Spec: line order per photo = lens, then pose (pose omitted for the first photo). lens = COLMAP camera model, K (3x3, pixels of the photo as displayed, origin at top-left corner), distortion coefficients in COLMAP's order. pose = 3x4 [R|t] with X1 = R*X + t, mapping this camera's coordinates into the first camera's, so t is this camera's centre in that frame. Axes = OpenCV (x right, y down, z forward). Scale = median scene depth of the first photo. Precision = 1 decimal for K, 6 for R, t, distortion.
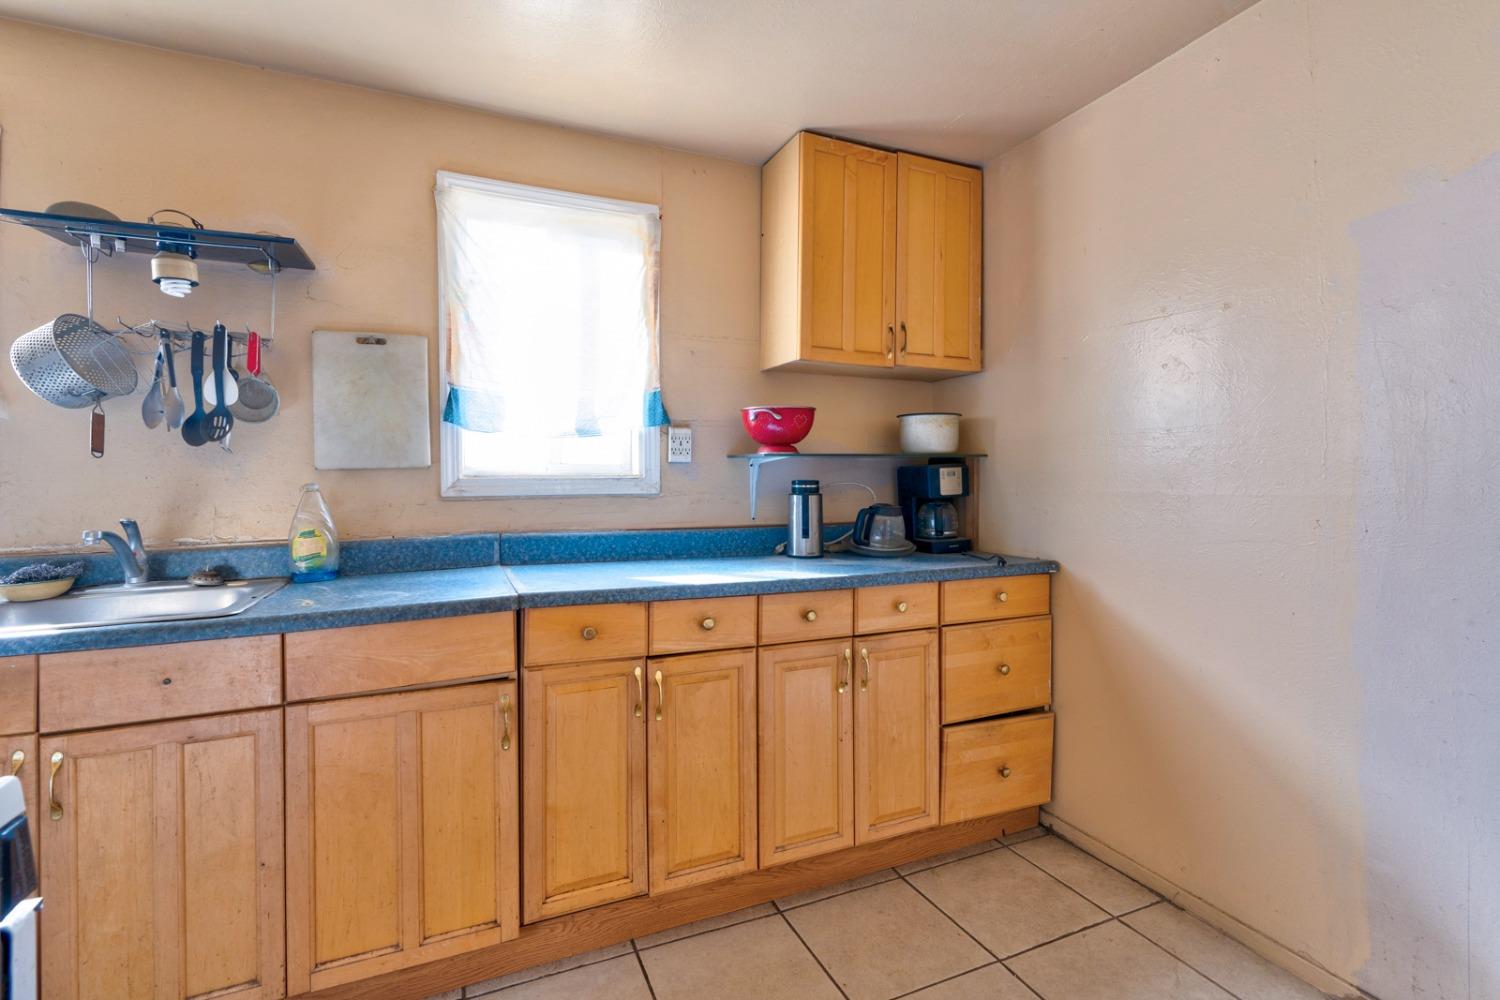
lens RADIAL K [[682.9, 0, 734.3], [0, 682.9, 477.6], [0, 0, 1]] dist [-0.004712, 0.005806]
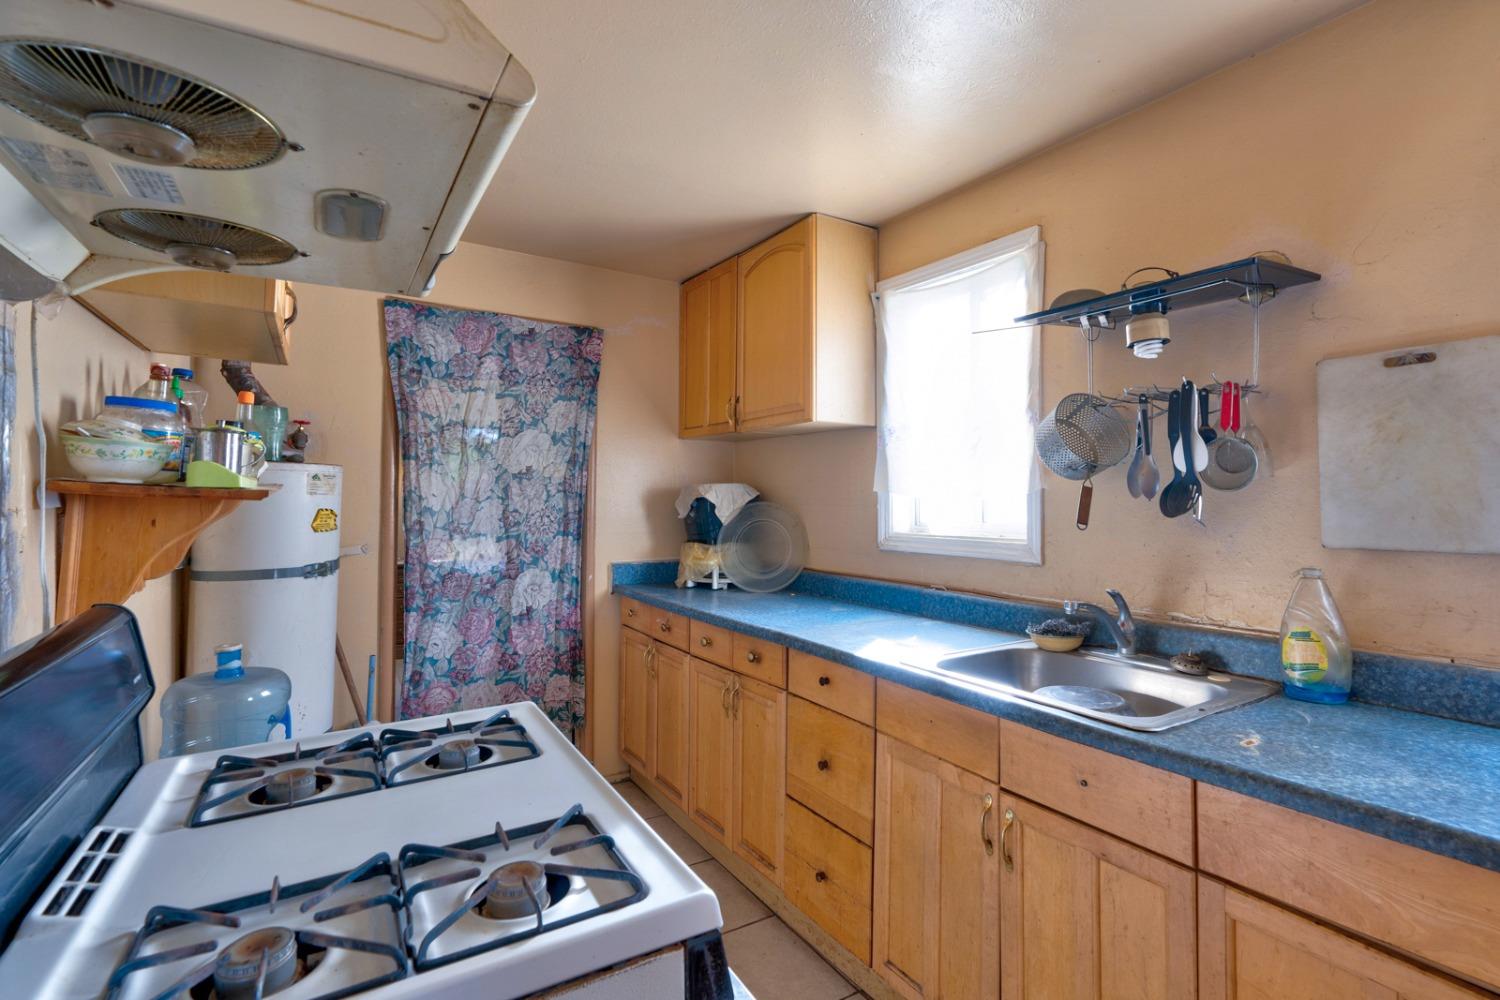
lens RADIAL K [[697.7, 0, 777.4], [0, 697.7, 486.6], [0, 0, 1]] dist [-0.000853, 0.000140]
pose [[0.183036, -0.000501, -0.983106, 0.024726], [-0.012444, 0.999919, -0.002826, -0.074456], [0.983027, 0.012751, 0.183015, 0.300908]]
